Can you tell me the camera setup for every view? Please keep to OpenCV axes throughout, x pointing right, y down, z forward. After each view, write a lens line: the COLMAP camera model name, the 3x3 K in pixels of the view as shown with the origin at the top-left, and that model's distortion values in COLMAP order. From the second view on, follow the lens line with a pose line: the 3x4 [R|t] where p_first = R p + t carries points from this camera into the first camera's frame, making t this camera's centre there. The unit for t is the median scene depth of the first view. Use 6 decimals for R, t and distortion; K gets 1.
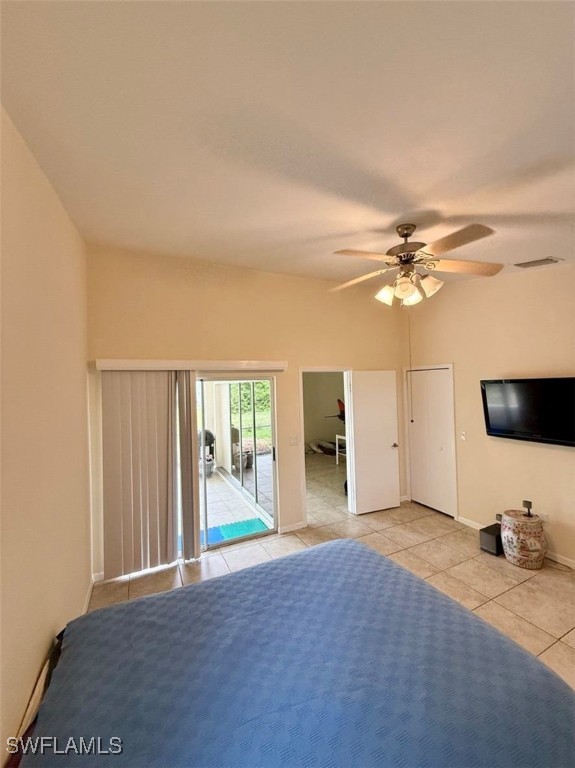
lens RADIAL K [[305.4, 0, 286.8], [0, 305.4, 383.2], [0, 0, 1]] dist [-0.003389, 0.000828]
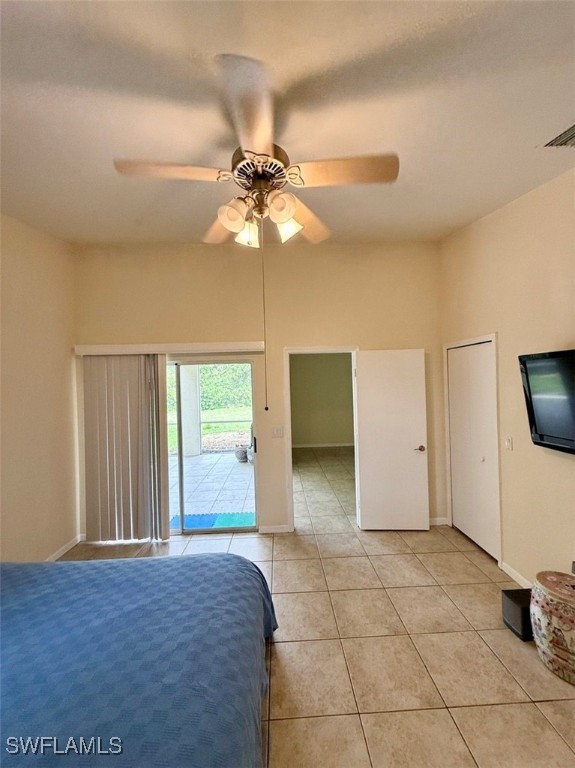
lens RADIAL K [[305.4, 0, 287.3], [0, 305.4, 381.8], [0, 0, 1]] dist [-0.003389, 0.000828]
pose [[0.914945, 0.004192, -0.403558, 0.462707], [0.004277, 0.999789, 0.020083, 0.030457], [0.403557, -0.020101, 0.914734, 0.240092]]
